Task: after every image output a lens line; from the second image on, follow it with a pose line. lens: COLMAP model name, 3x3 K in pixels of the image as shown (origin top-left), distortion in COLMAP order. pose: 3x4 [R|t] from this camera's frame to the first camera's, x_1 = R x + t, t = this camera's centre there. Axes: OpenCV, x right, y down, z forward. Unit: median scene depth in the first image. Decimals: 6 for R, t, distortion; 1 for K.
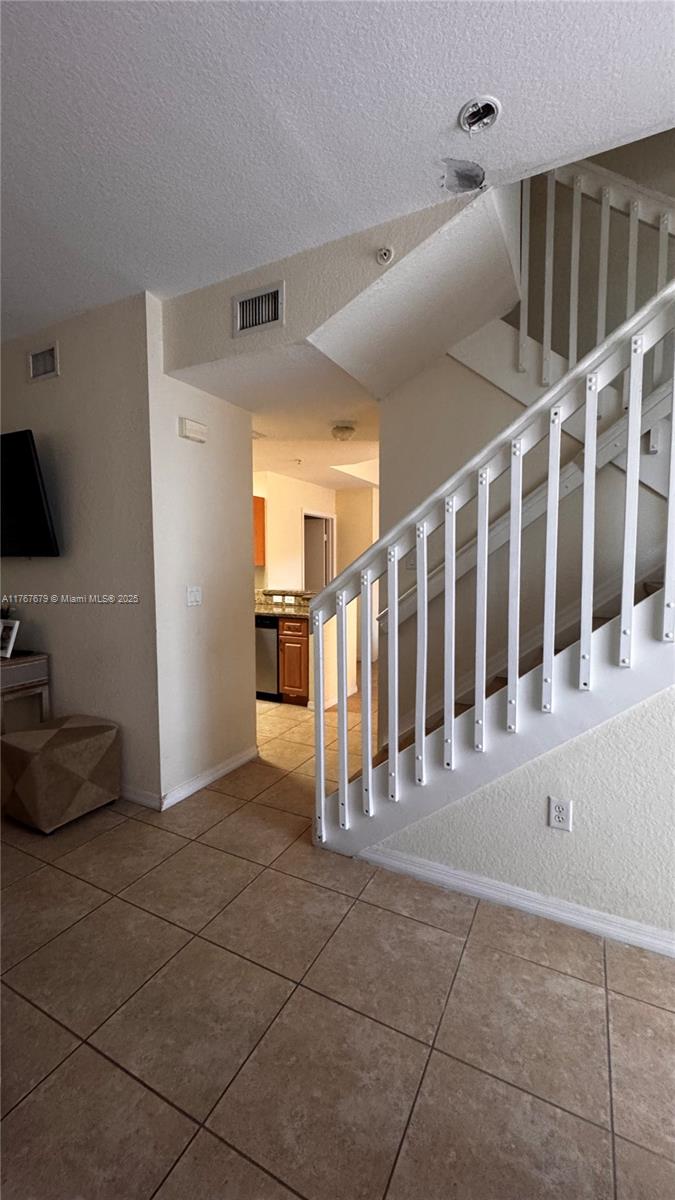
lens RADIAL K [[480.1, 0, 335.8], [0, 480.1, 594.5], [0, 0, 1]] dist [-0.002210, 0.000961]
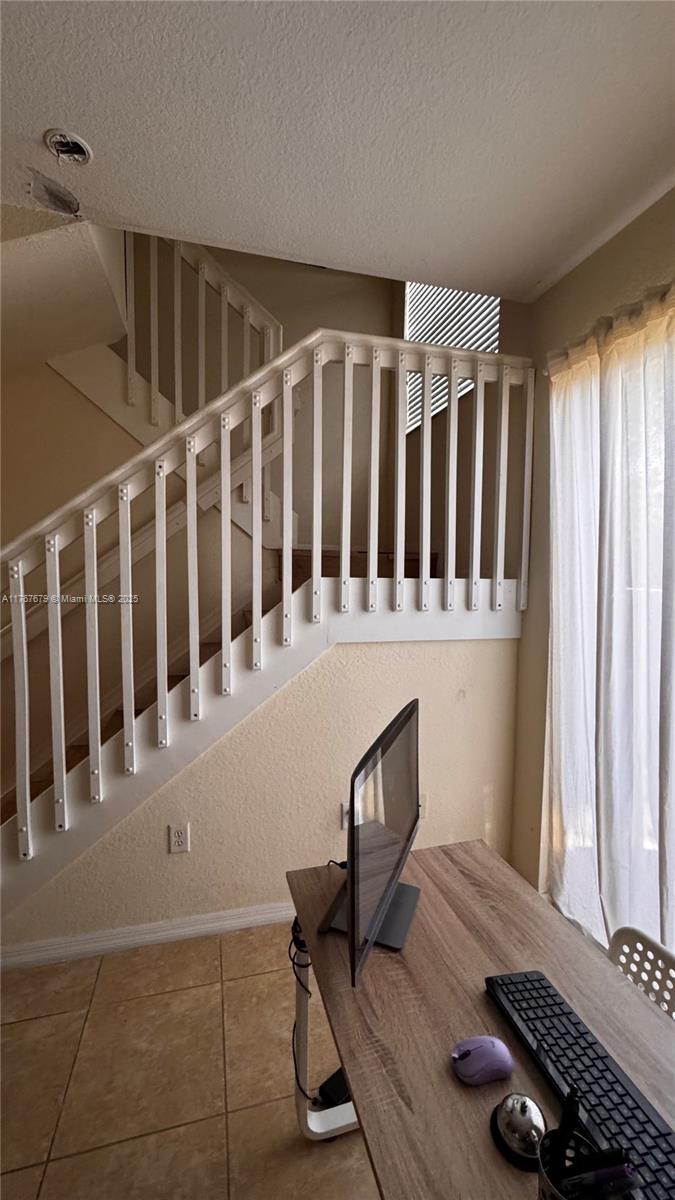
lens RADIAL K [[480.1, 0, 336.1], [0, 480.1, 598.7], [0, 0, 1]] dist [-0.002210, 0.000961]
pose [[0.734919, -0.025924, 0.677659, 0.015415], [0.035174, 0.999381, 0.000085, -0.062496], [-0.677242, 0.023774, 0.735376, -0.032583]]
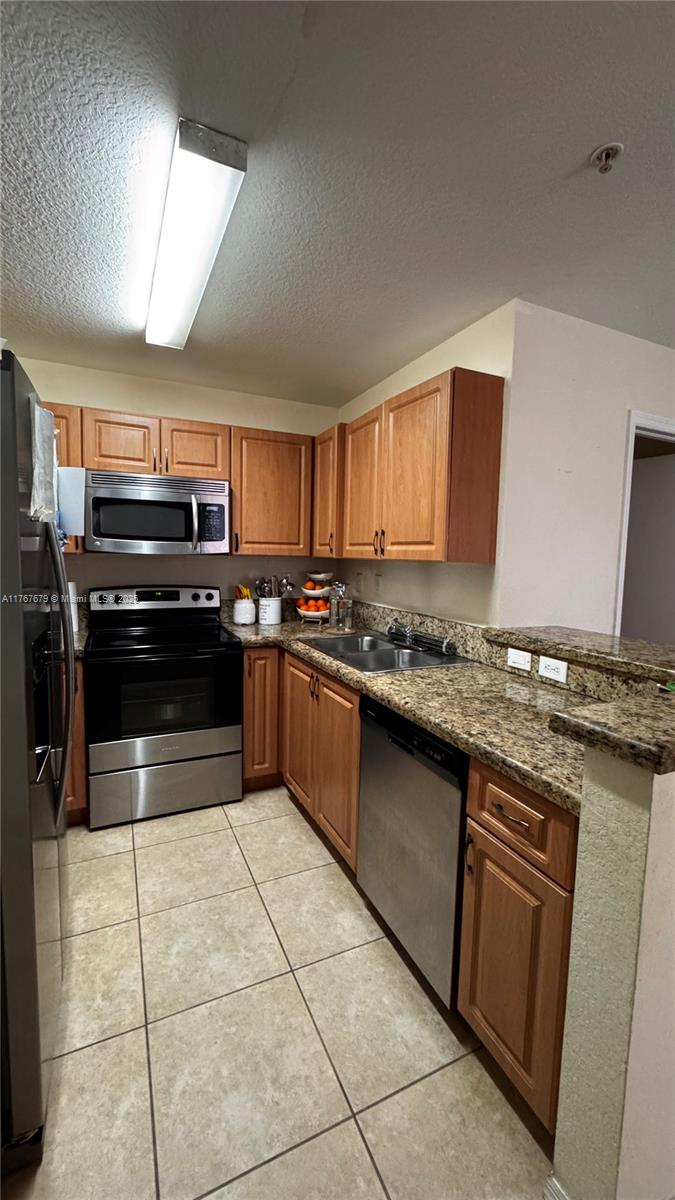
lens RADIAL K [[480.1, 0, 337.3], [0, 480.1, 598.8], [0, 0, 1]] dist [-0.002210, 0.000961]
pose [[0.791287, 0.073630, -0.606995, -0.019665], [-0.058185, 0.997286, 0.045121, -0.054082], [0.608670, -0.000386, 0.793423, 0.799515]]
